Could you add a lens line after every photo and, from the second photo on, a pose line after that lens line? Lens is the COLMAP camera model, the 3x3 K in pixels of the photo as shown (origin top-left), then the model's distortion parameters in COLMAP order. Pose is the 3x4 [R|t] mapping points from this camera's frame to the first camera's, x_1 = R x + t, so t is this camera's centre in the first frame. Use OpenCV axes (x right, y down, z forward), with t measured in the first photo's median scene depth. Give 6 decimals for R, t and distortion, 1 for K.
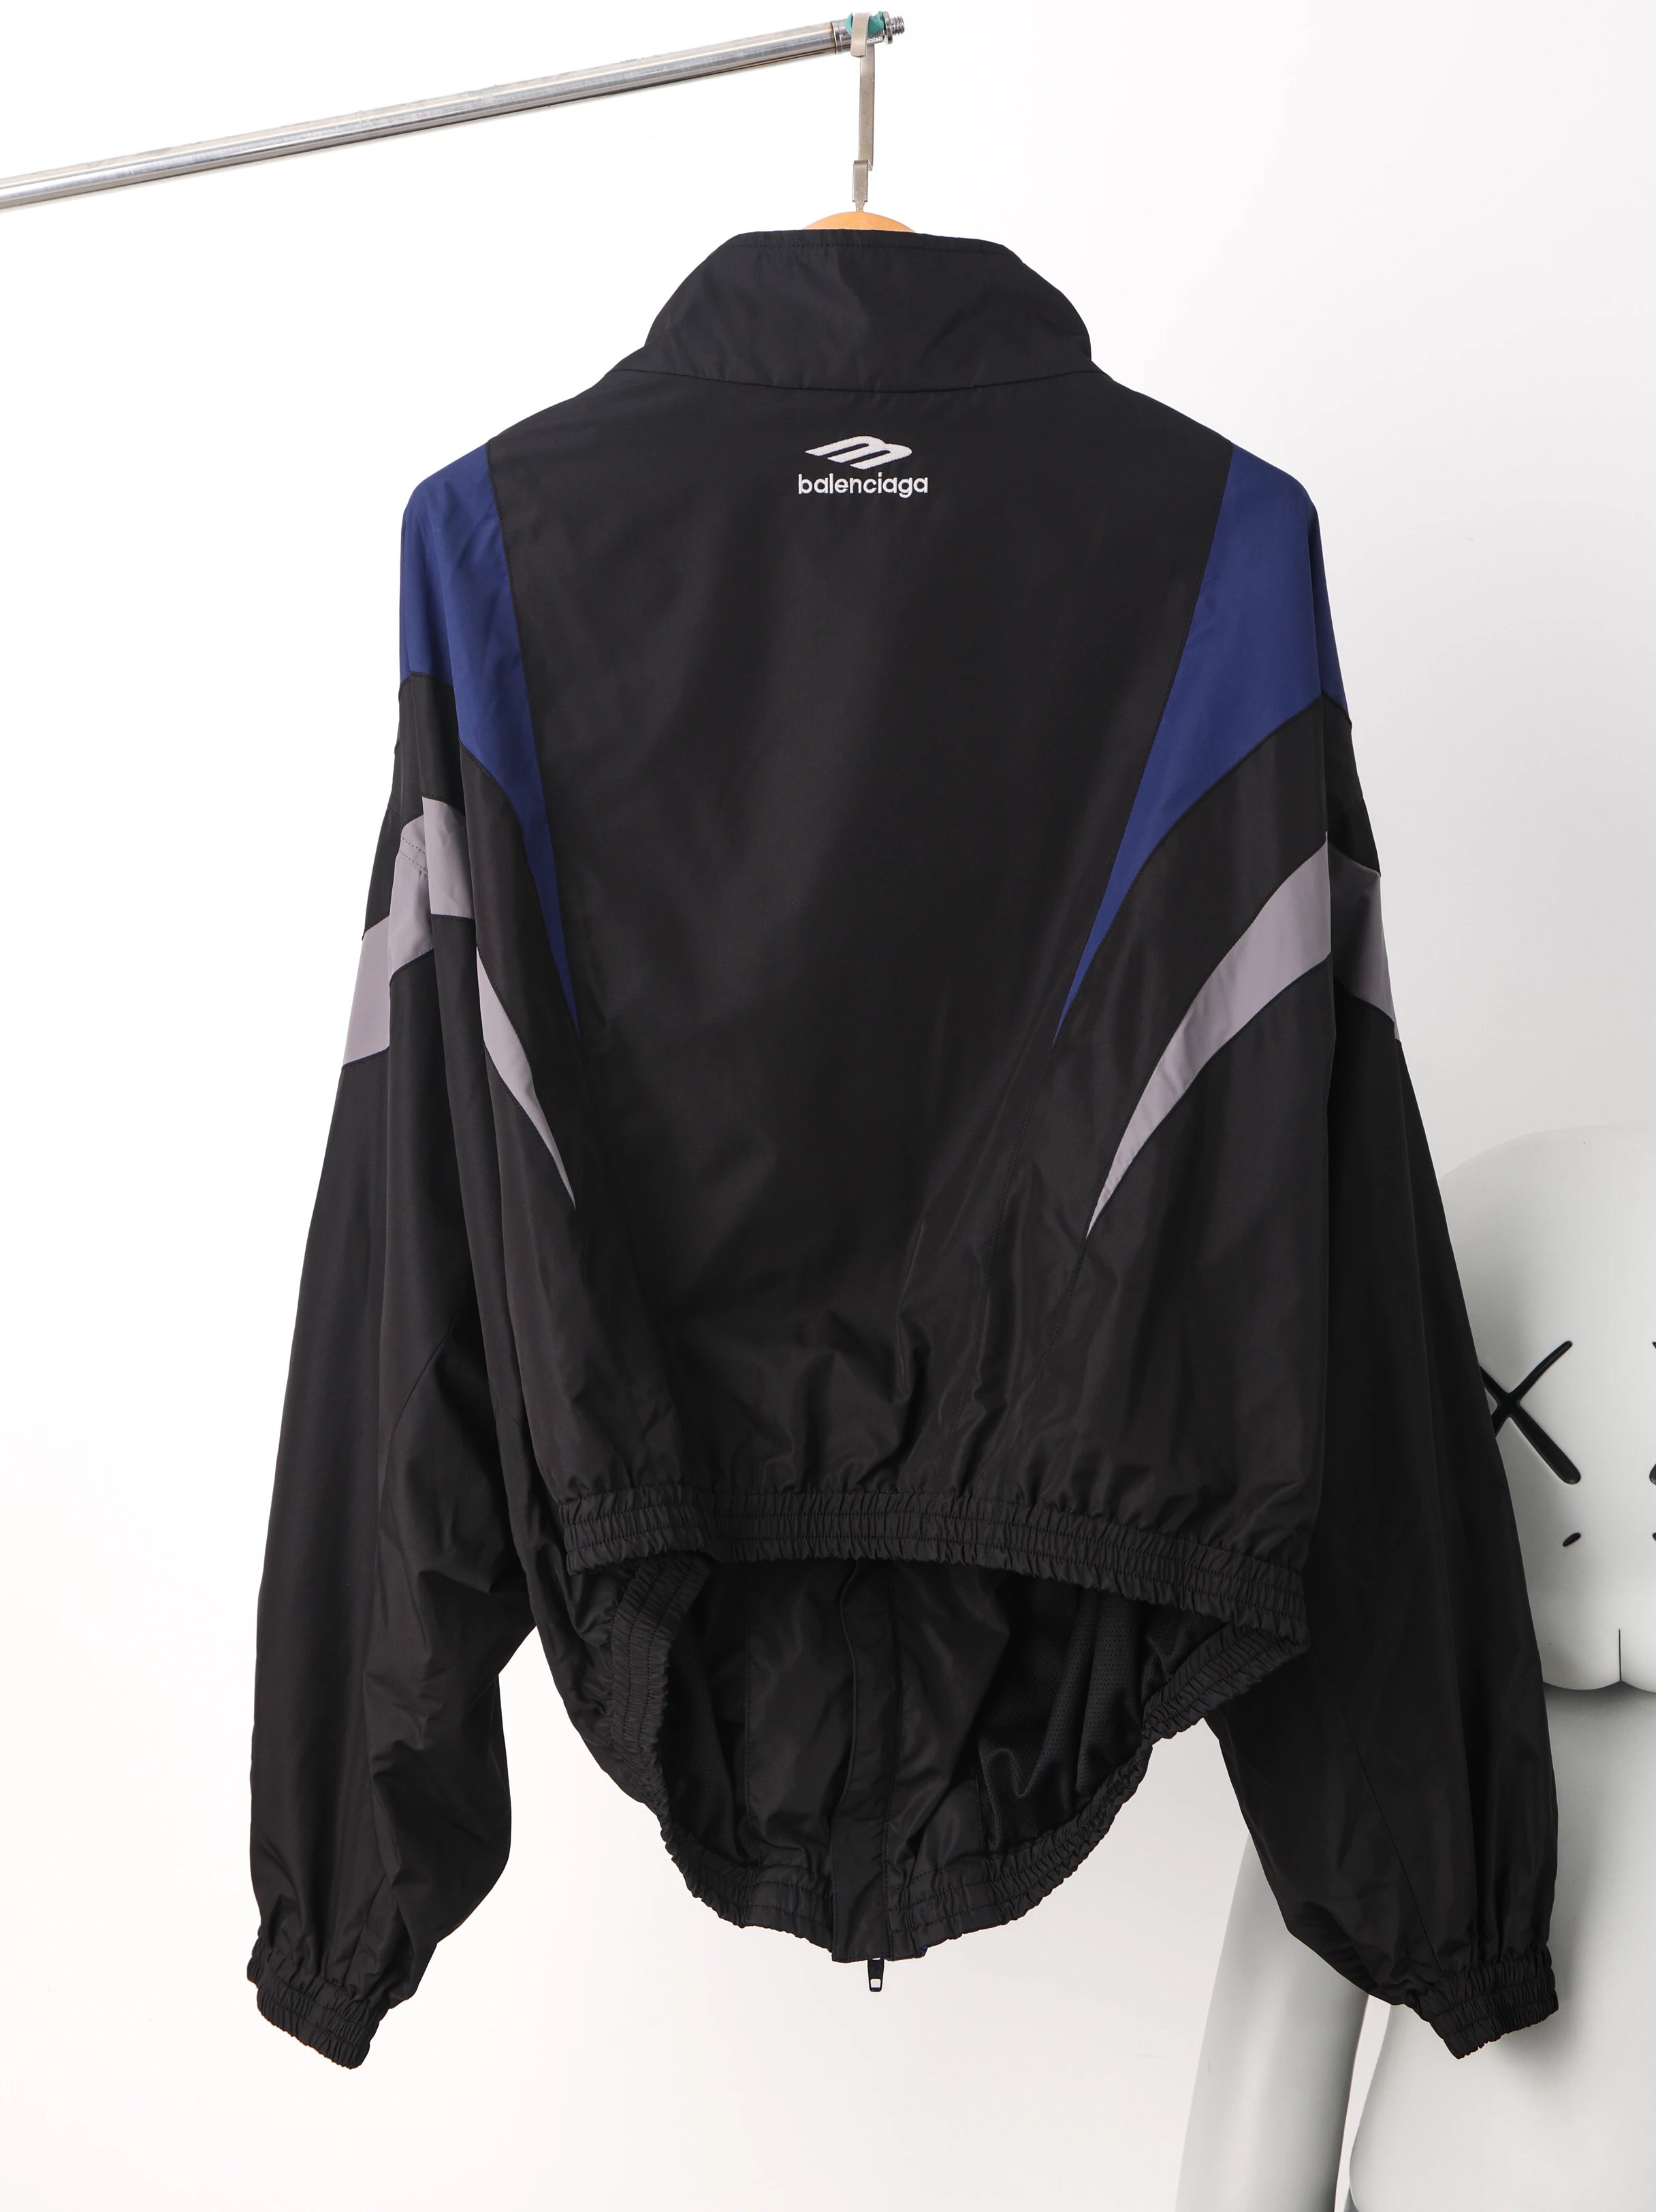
lens RADIAL K [[3169.1, 0, 826.5], [0, 3169.1, 1136.5], [0, 0, 1]] dist [-0.032434, -0.051658]
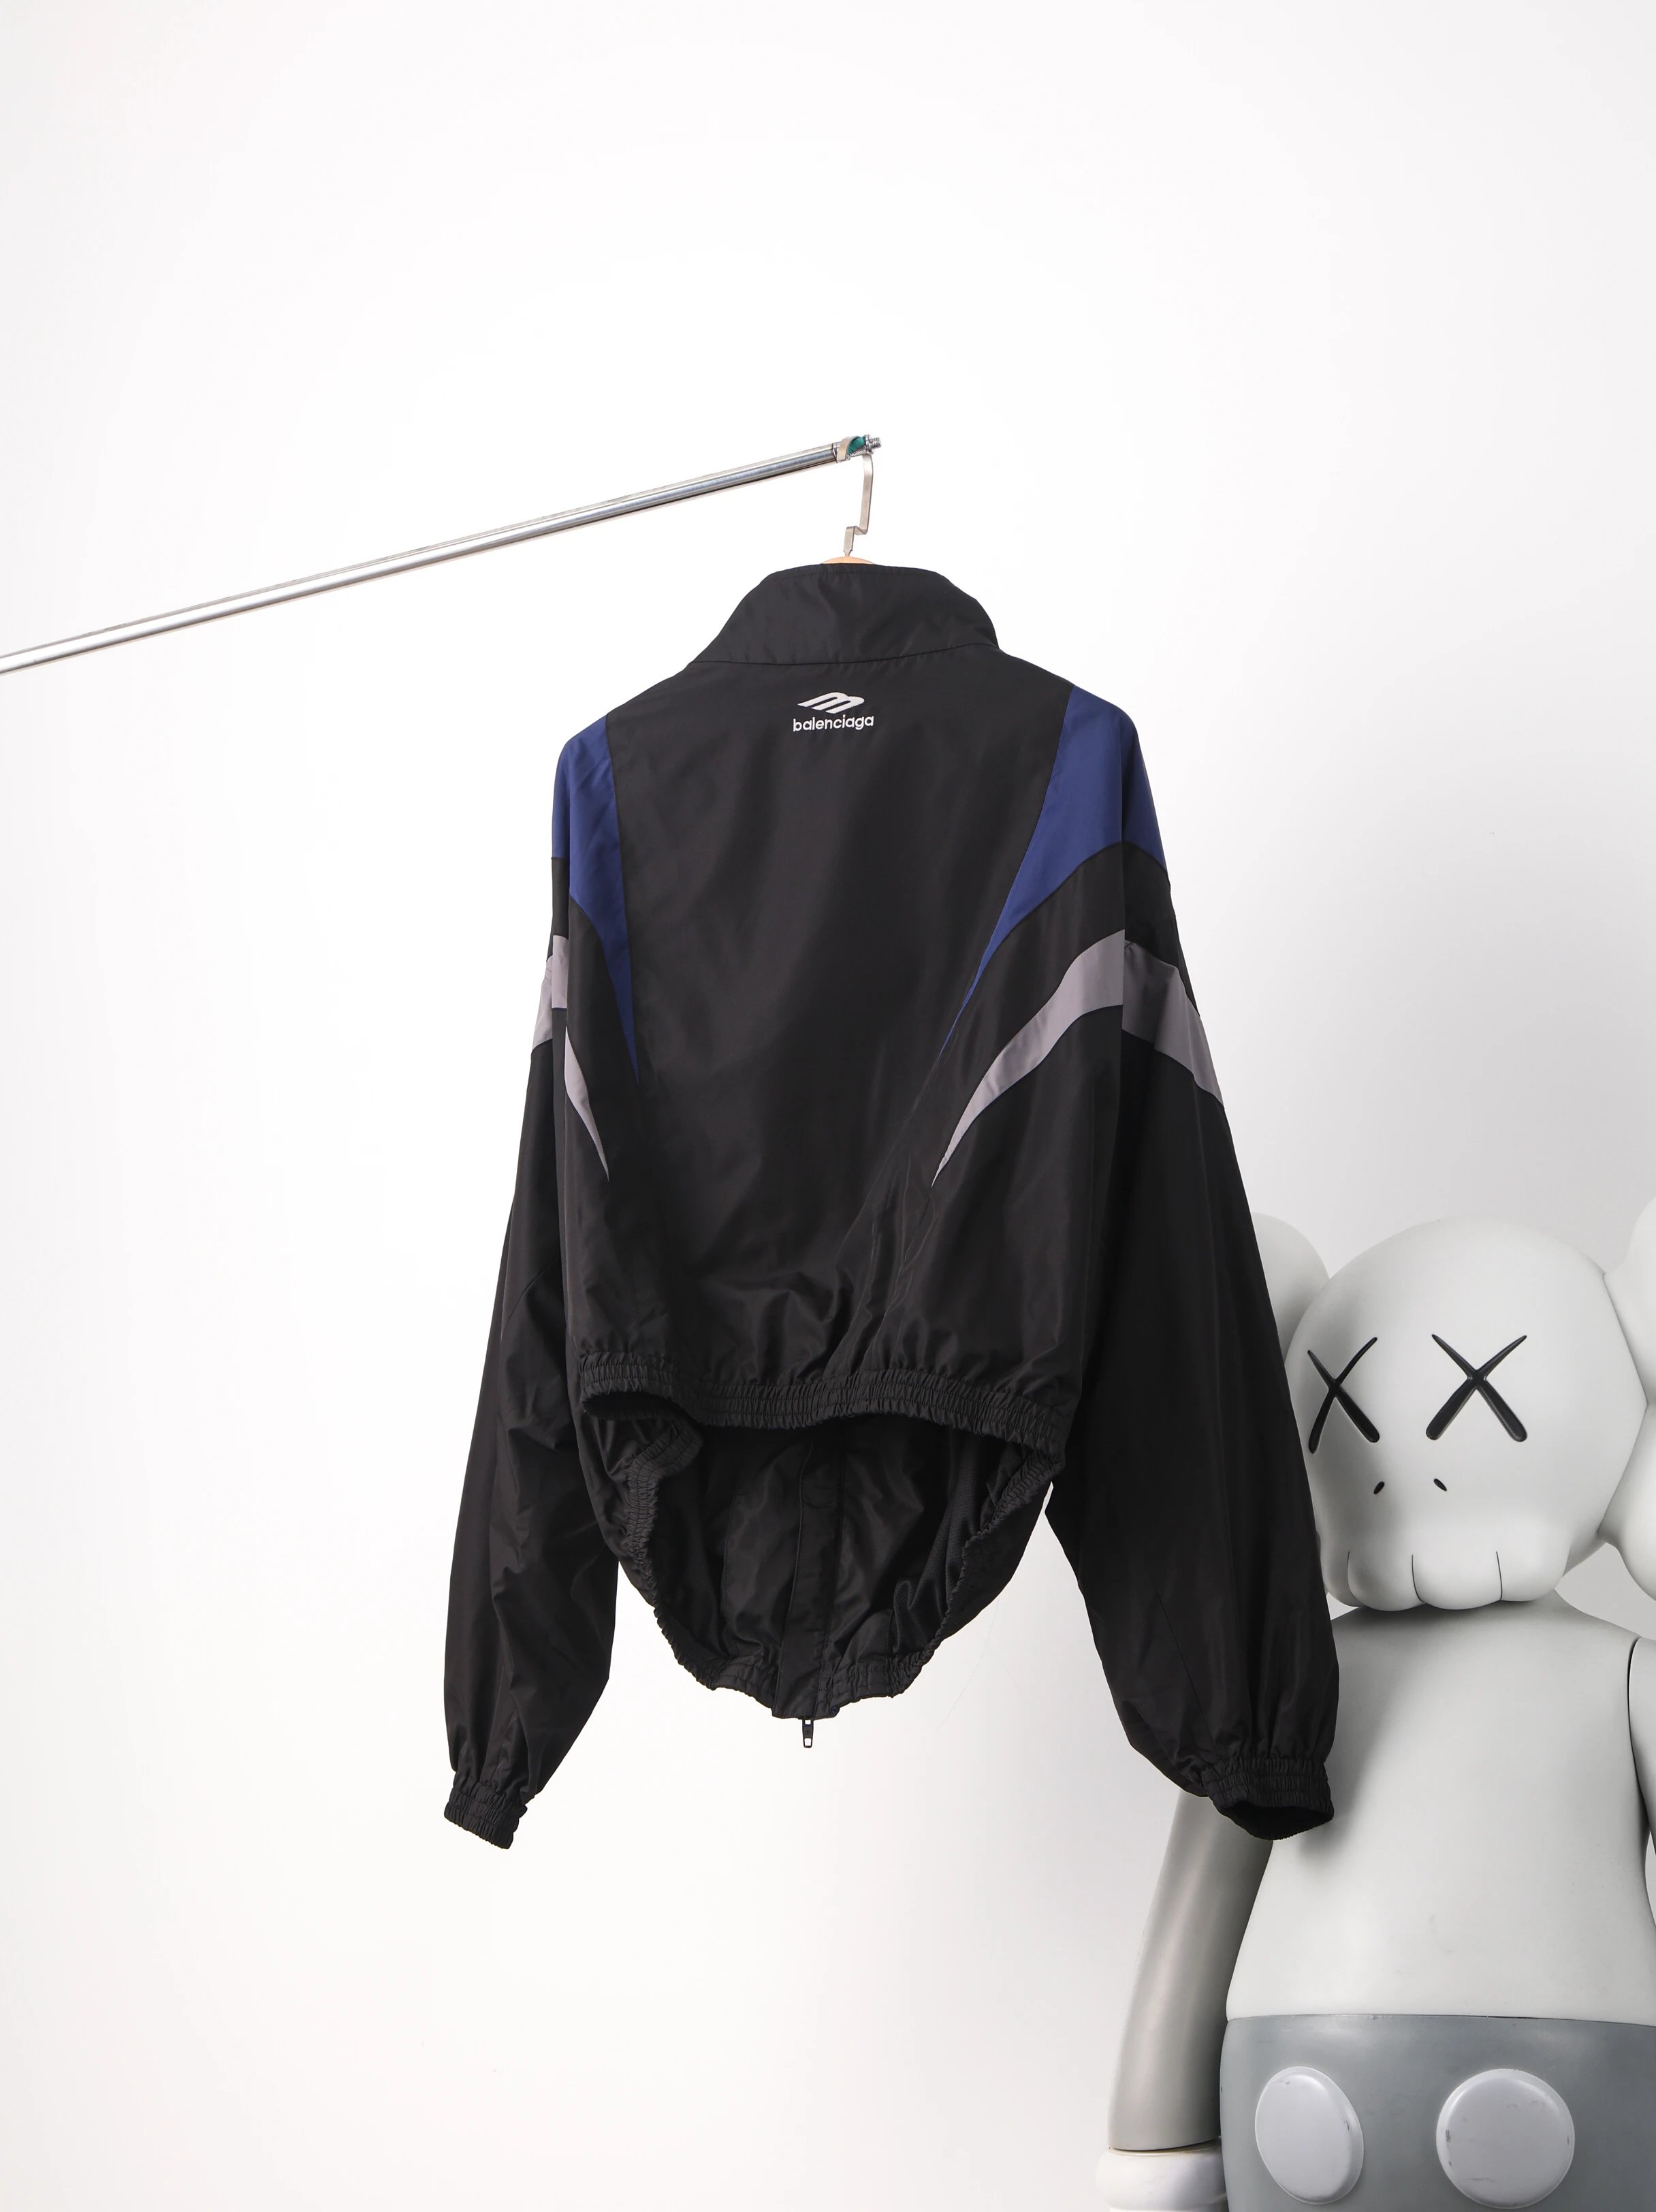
lens RADIAL K [[4665.6, 0, 828.0], [0, 4665.6, 1106.0], [0, 0, 1]] dist [-0.512975, -0.067871]
pose [[0.942948, -0.030932, -0.331500, 0.735926], [-0.058027, 0.965168, -0.255114, 0.534677], [0.327845, 0.259795, 0.908309, -0.966465]]
